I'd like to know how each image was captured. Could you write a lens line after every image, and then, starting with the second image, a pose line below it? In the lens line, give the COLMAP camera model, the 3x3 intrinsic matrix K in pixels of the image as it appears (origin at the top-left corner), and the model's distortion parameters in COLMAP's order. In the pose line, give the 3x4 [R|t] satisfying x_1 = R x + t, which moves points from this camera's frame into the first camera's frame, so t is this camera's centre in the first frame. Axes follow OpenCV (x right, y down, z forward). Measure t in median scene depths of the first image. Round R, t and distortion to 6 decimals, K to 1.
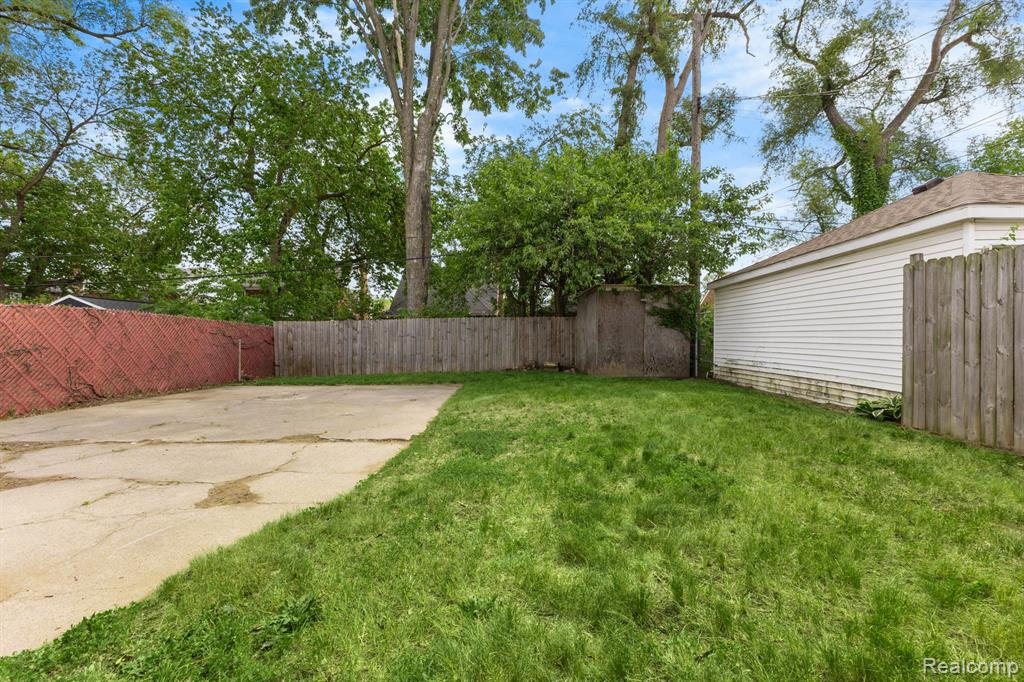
lens RADIAL K [[441.1, 0, 505.6], [0, 441.1, 343.1], [0, 0, 1]] dist [0.001443, -0.003033]
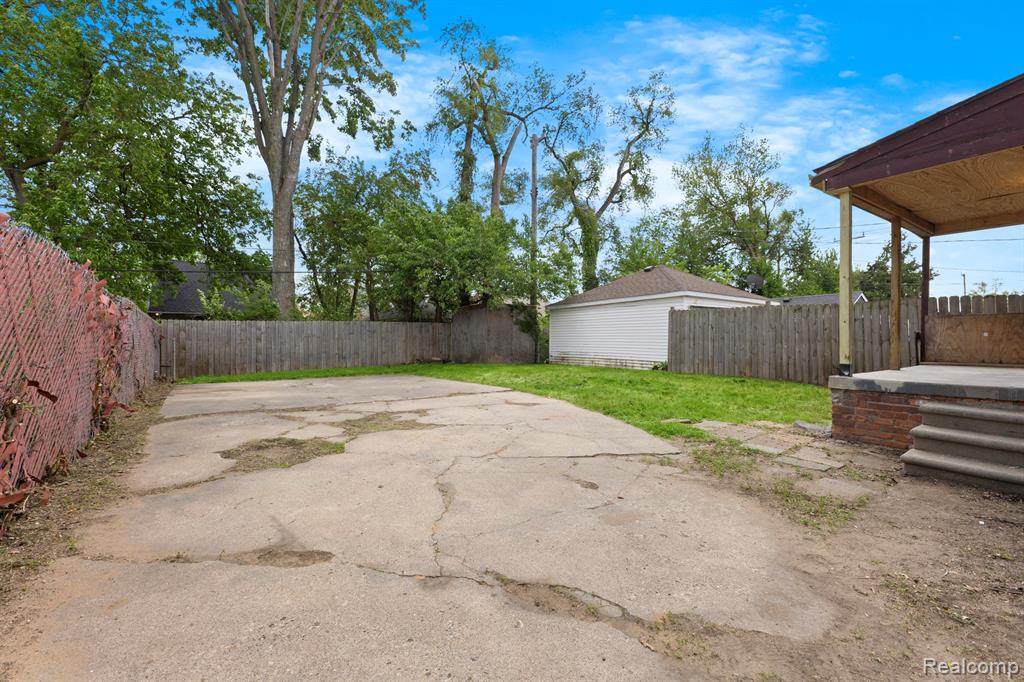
lens RADIAL K [[441.1, 0, 505.6], [0, 441.1, 343.1], [0, 0, 1]] dist [0.001443, -0.003033]
pose [[0.814851, -0.000202, 0.579670, -0.471072], [0.002903, 0.999989, -0.003733, 0.006392], [-0.579663, 0.004724, 0.814842, -0.190317]]
